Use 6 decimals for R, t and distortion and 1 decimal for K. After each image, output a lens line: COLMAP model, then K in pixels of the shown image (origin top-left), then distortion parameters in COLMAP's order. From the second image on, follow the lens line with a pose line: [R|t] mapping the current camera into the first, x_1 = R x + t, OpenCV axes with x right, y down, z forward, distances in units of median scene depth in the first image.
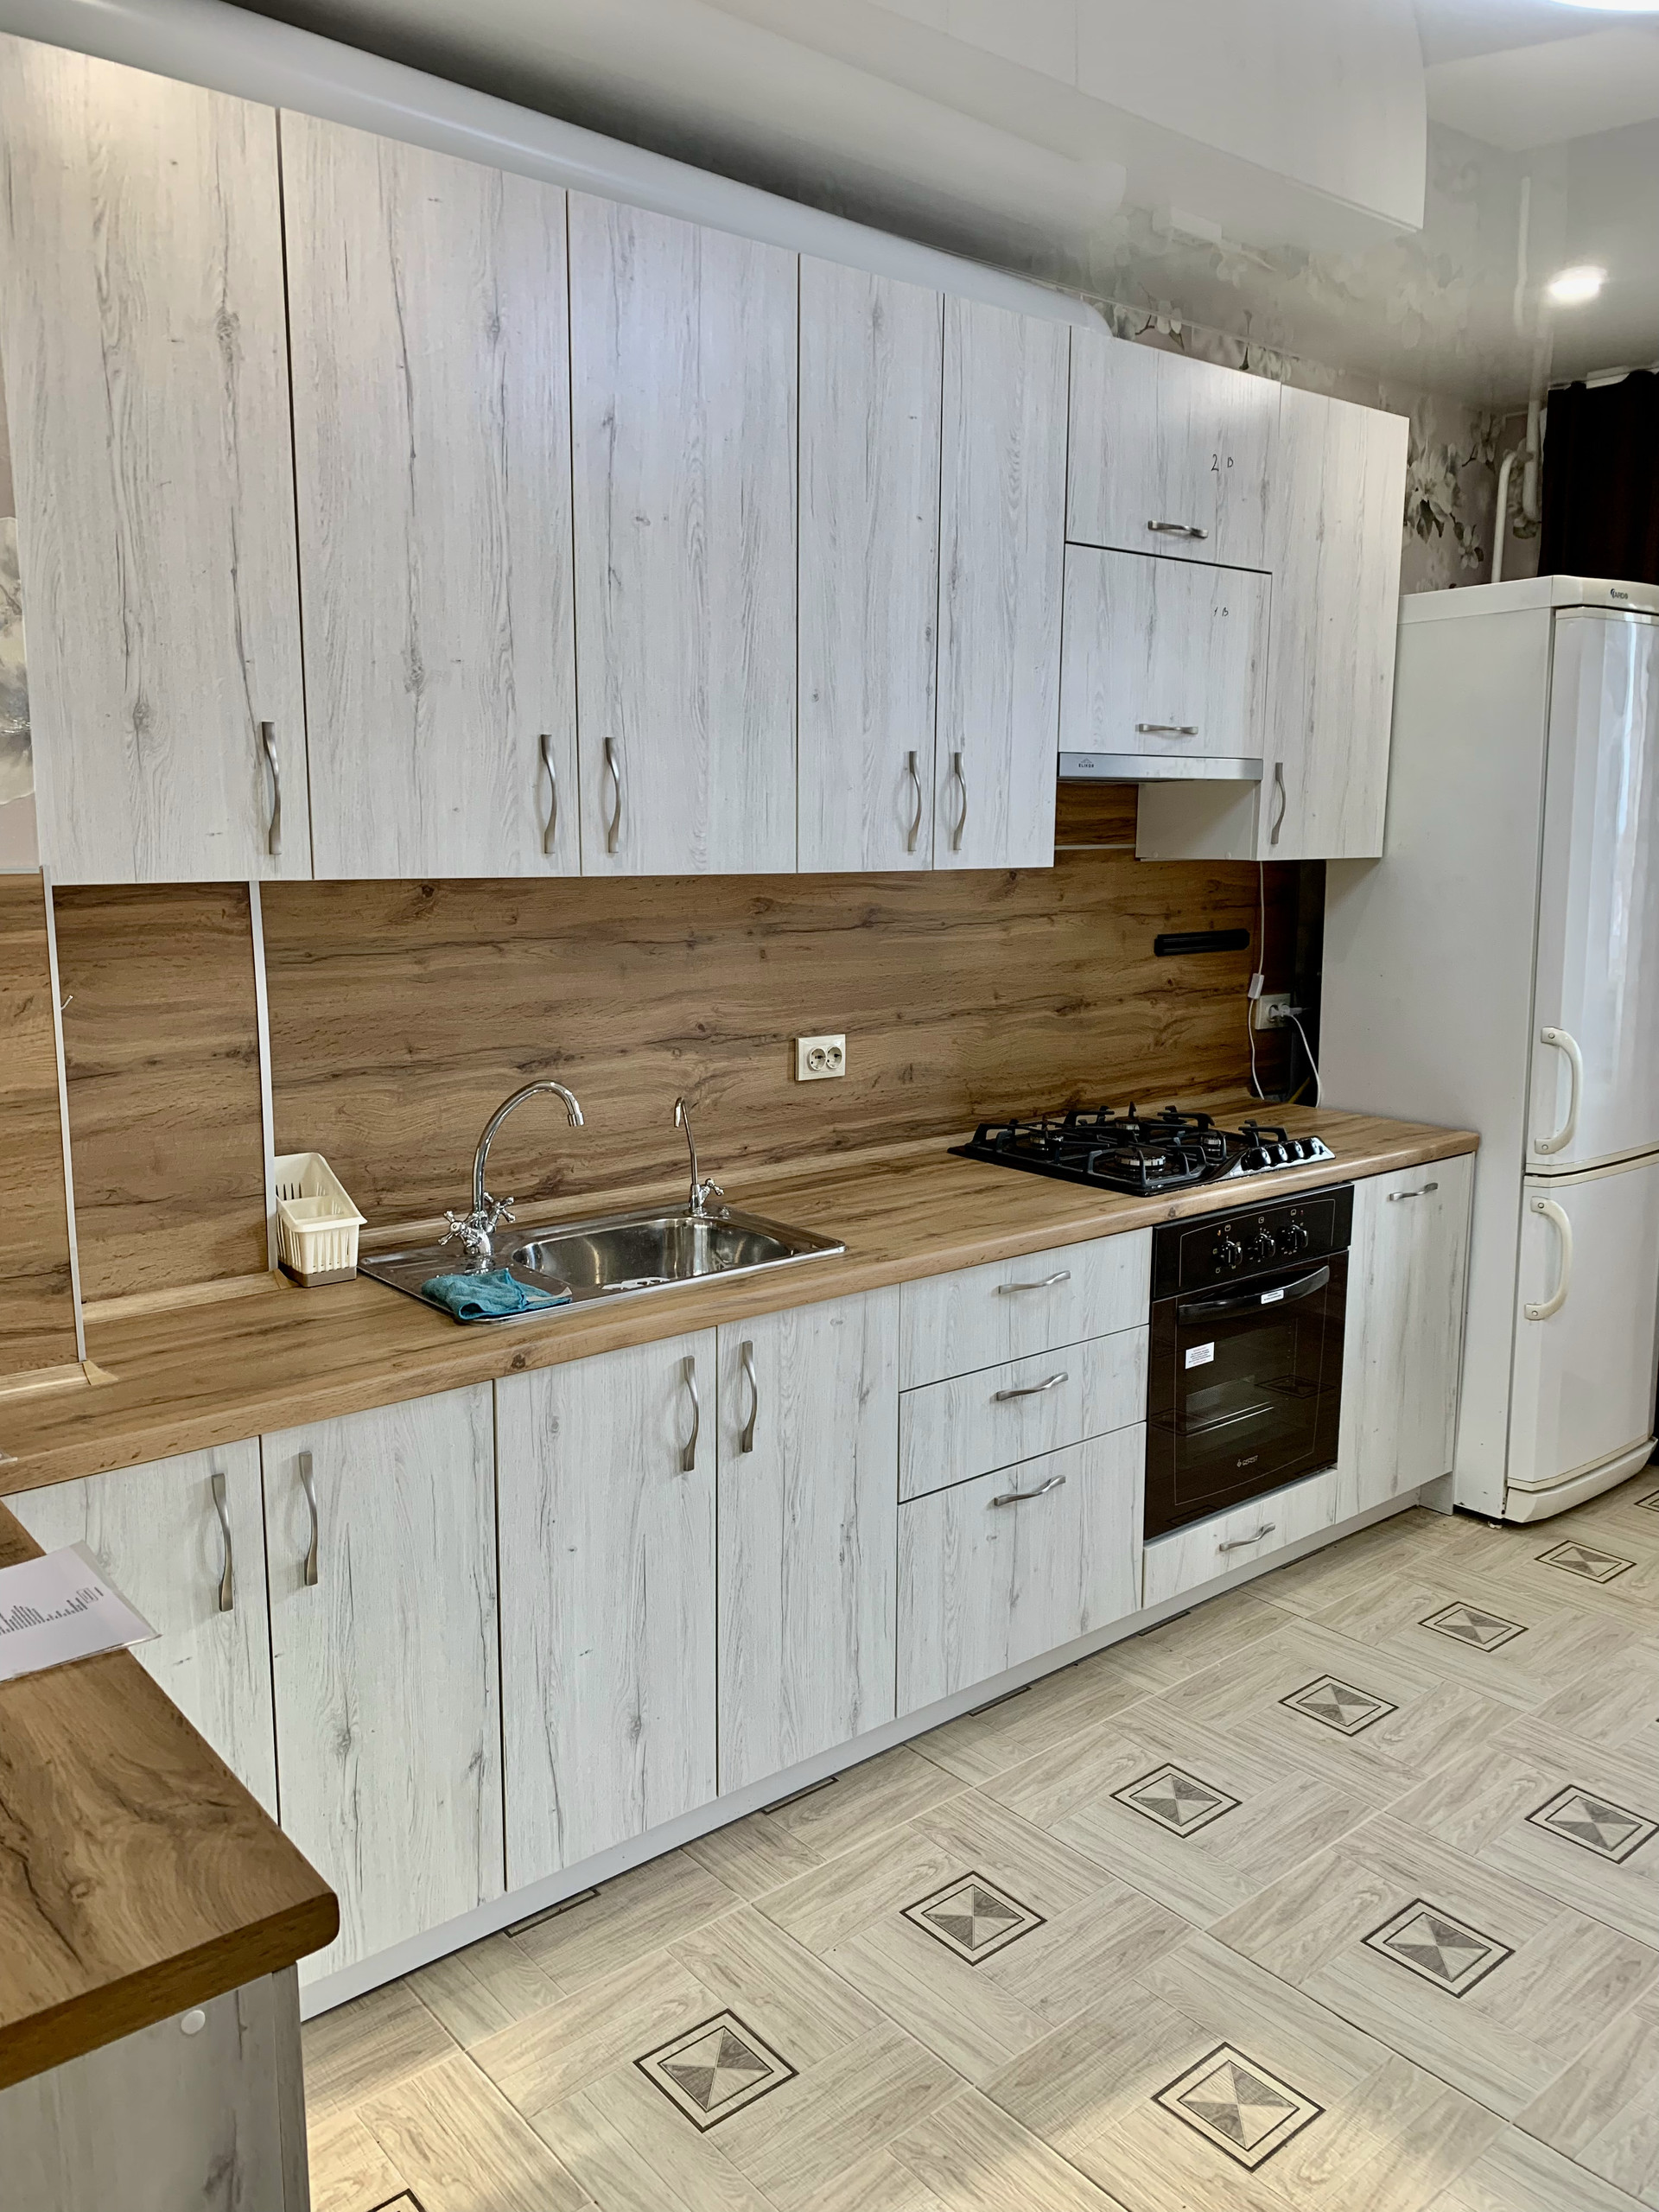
lens RADIAL K [[1675.7, 0, 829.5], [0, 1675.7, 1106.0], [0, 0, 1]] dist [0.060877, -0.088735]
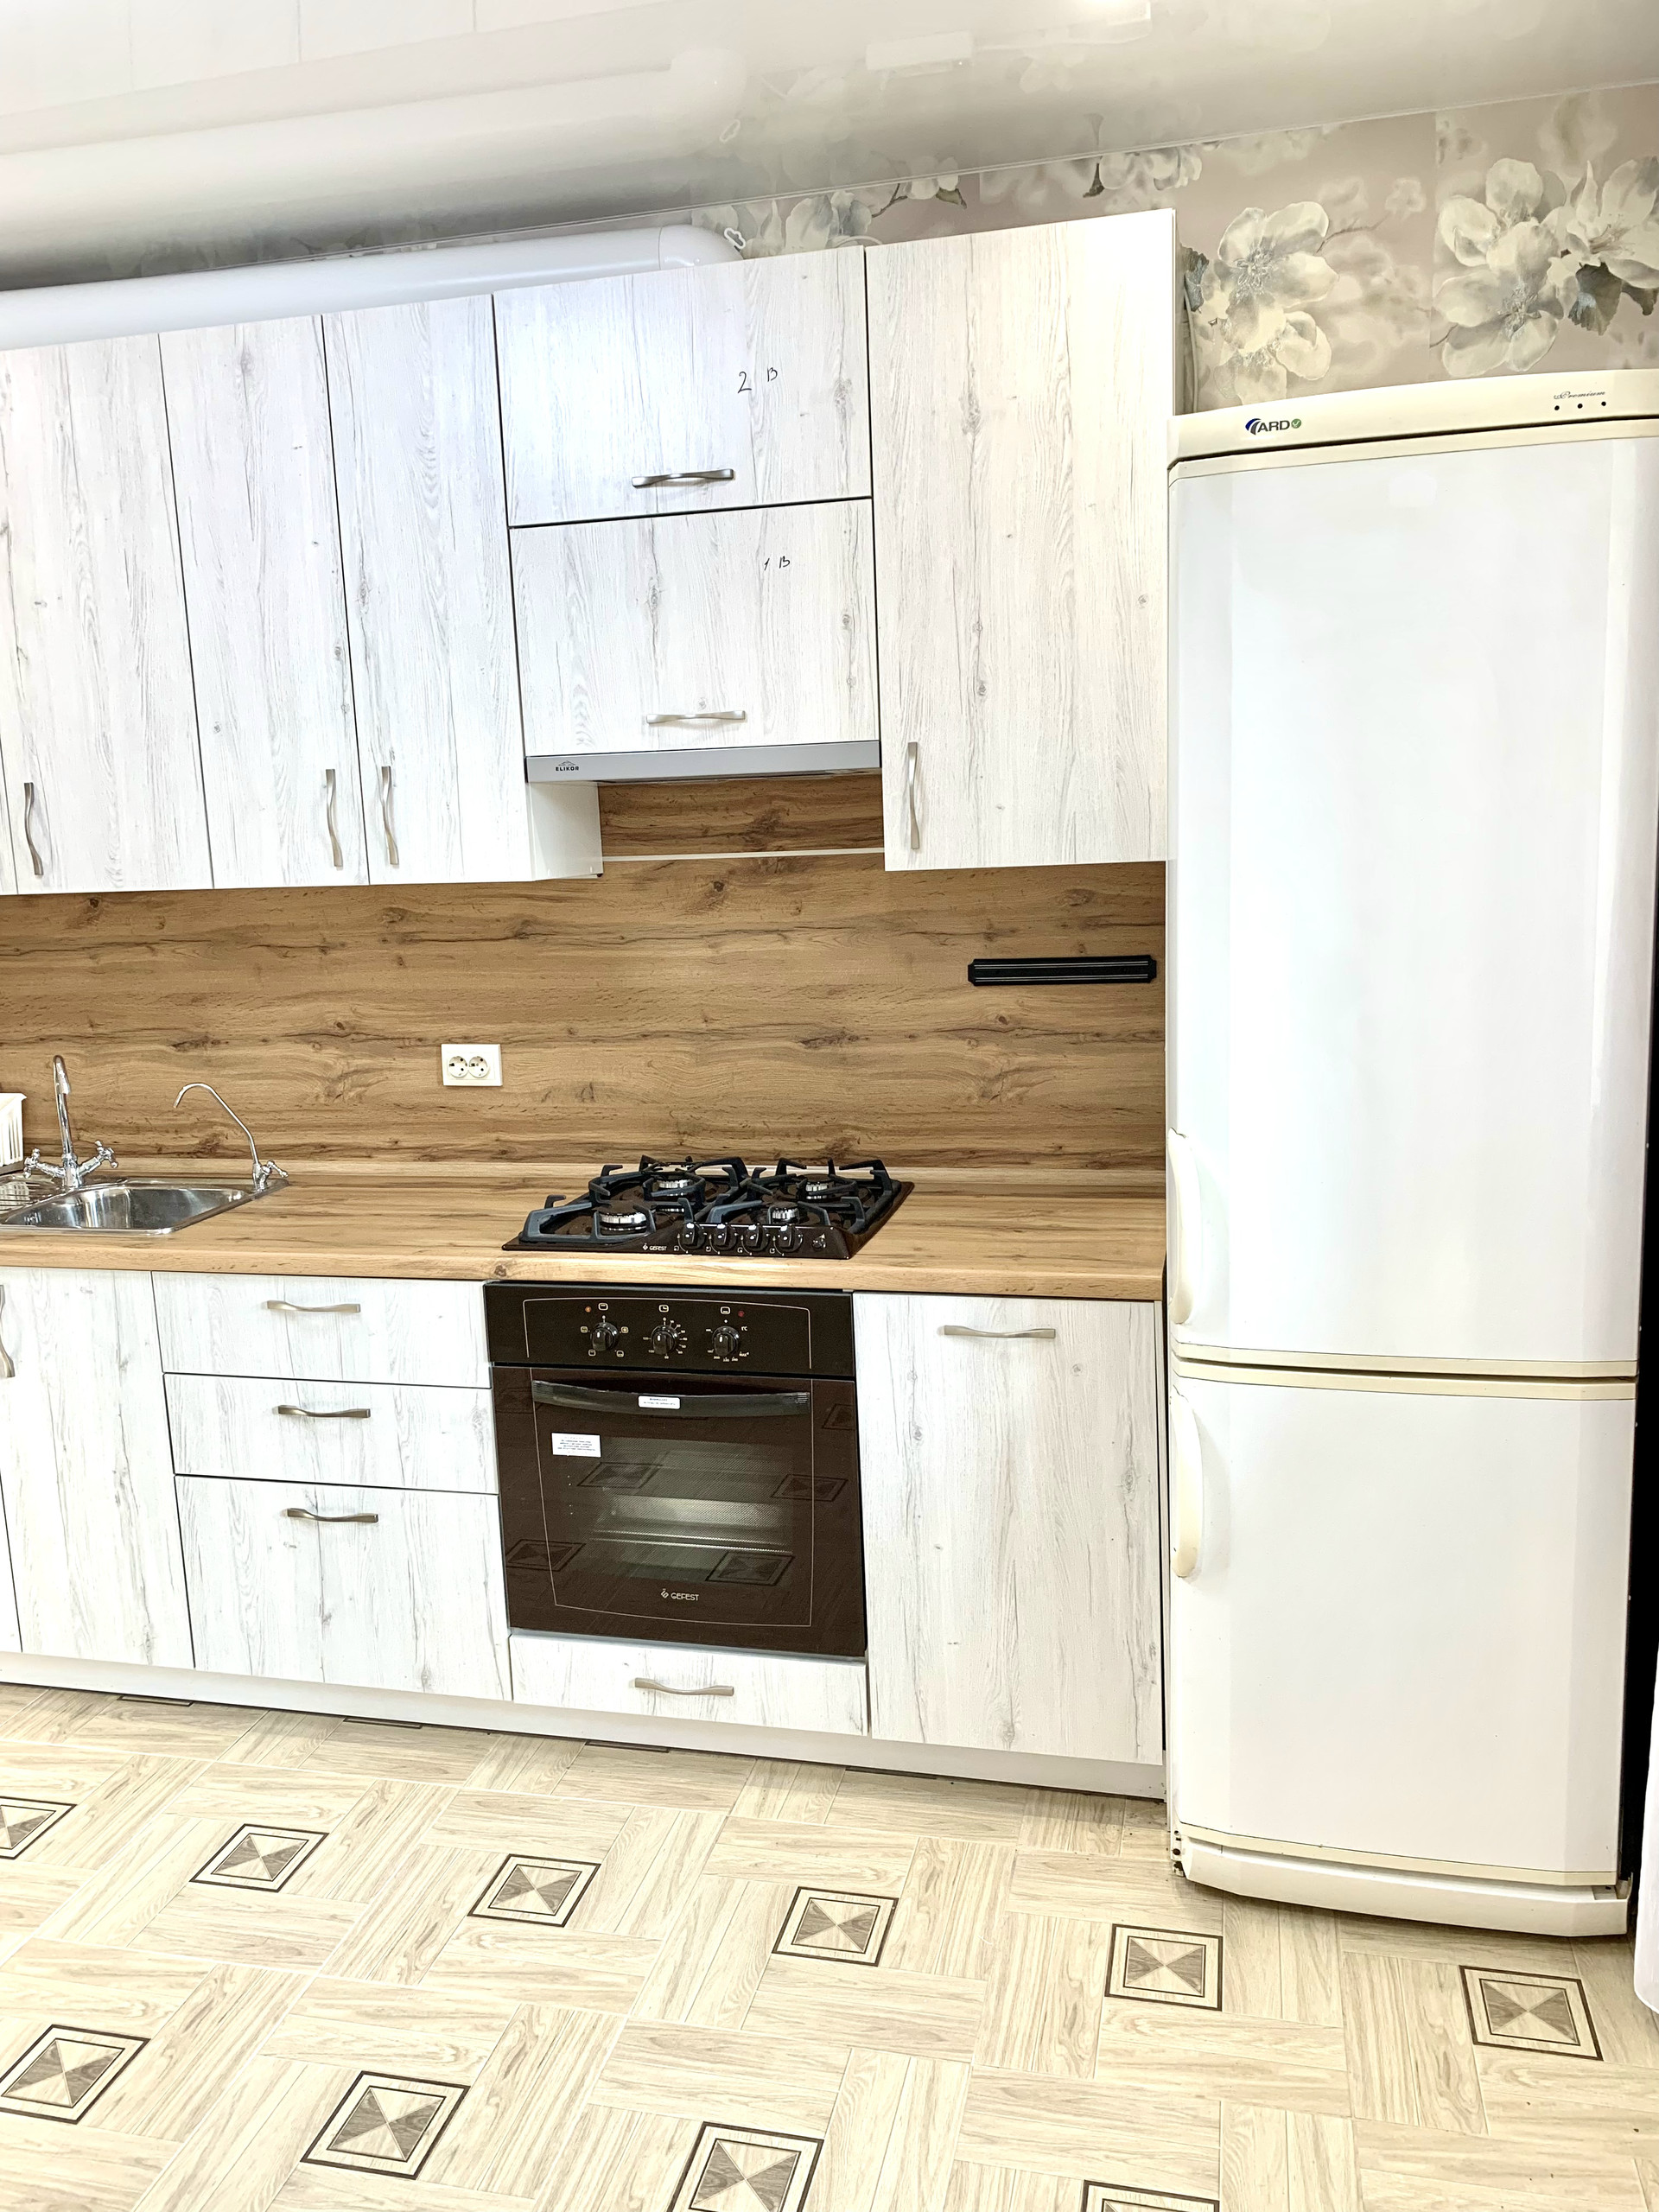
lens RADIAL K [[1675.7, 0, 829.5], [0, 1675.7, 1106.0], [0, 0, 1]] dist [0.060877, -0.088735]
pose [[0.590559, 0.111716, -0.799224, 0.980667], [-0.095889, 0.993070, 0.067957, -0.098384], [0.801277, 0.036504, 0.597179, 0.584623]]
